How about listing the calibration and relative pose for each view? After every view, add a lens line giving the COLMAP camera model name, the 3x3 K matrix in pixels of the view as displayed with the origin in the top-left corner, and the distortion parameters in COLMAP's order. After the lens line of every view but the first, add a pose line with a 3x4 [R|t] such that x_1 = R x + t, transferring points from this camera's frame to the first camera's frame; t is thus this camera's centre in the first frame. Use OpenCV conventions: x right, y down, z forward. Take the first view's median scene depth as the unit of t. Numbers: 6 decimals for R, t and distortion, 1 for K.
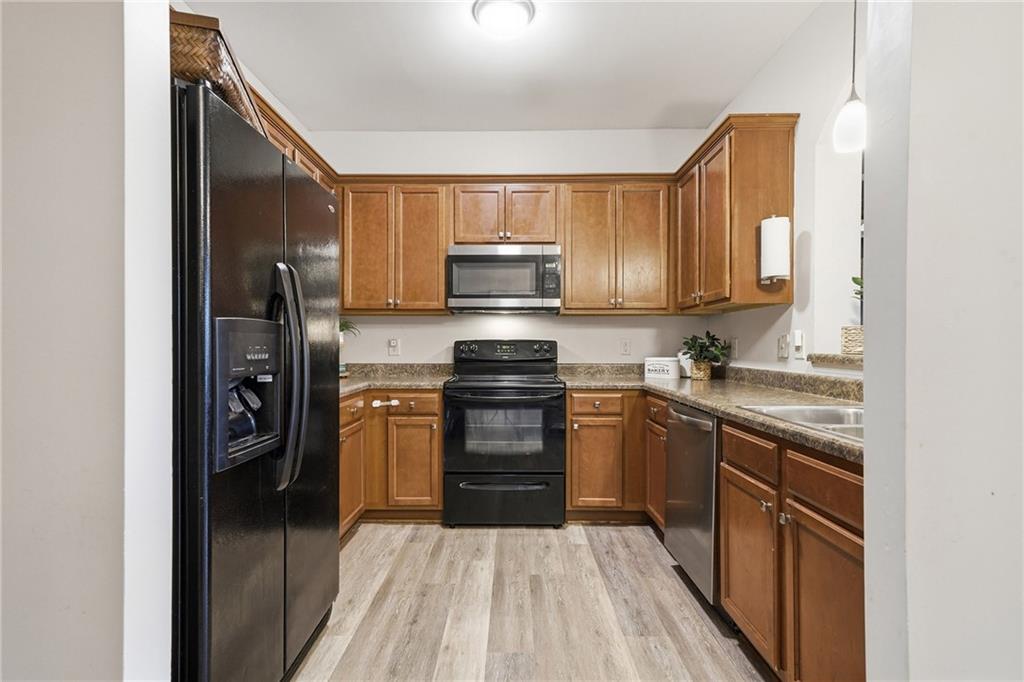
lens RADIAL K [[471.2, 0, 516.6], [0, 471.2, 345.6], [0, 0, 1]] dist [0.009061, 0.000392]
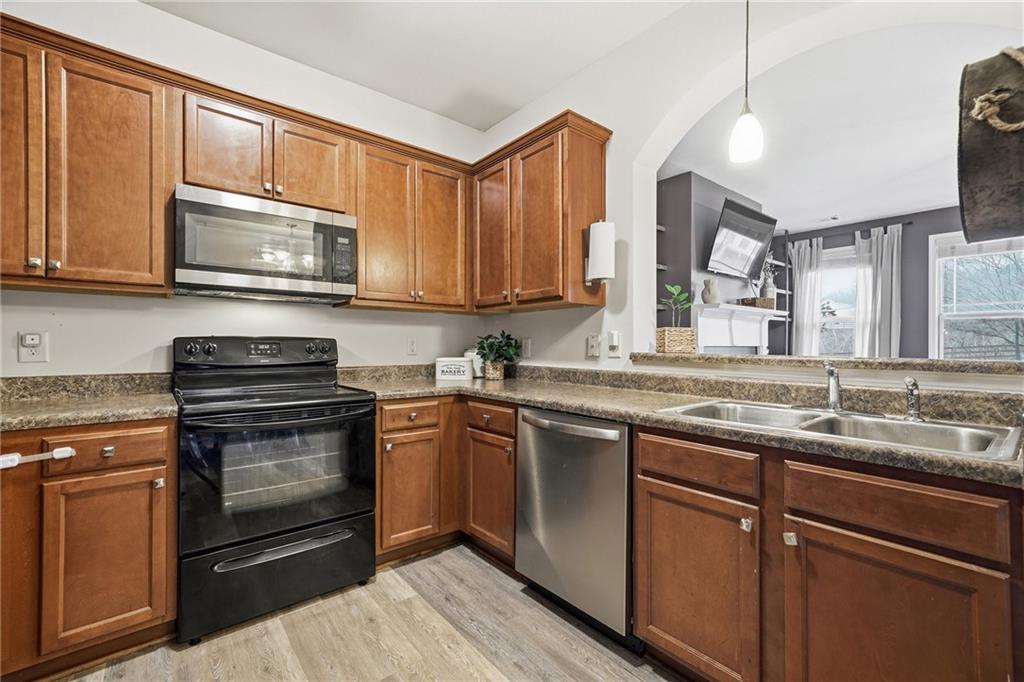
lens RADIAL K [[425.2, 0, 498.6], [0, 425.2, 343.6], [0, 0, 1]] dist [0.005255, 0.000575]
pose [[0.787241, 0.003277, 0.616637, -0.168648], [-0.001626, 0.999993, -0.003239, -0.000089], [-0.616644, 0.001547, 0.787241, 0.319847]]
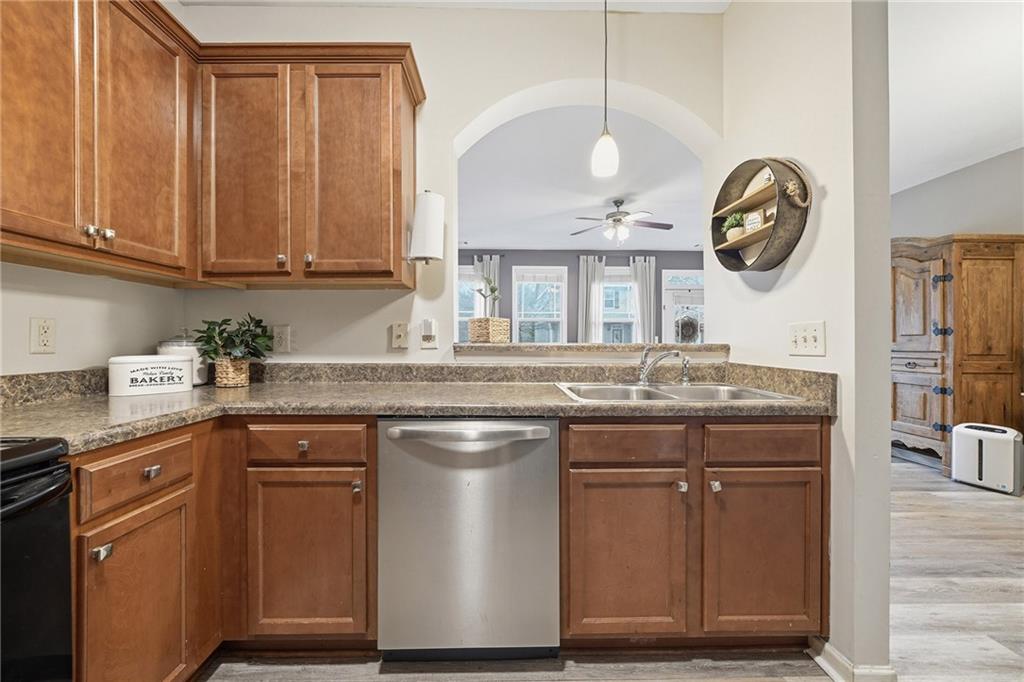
lens RADIAL K [[396.4, 0, 498.2], [0, 396.4, 339.6], [0, 0, 1]] dist [-0.010641, 0.000096]
pose [[0.006975, -0.000033, 0.999976, -0.171659], [0.000076, 1.000000, 0.000033, 0.007633], [-0.999976, 0.000076, 0.006975, 0.686252]]
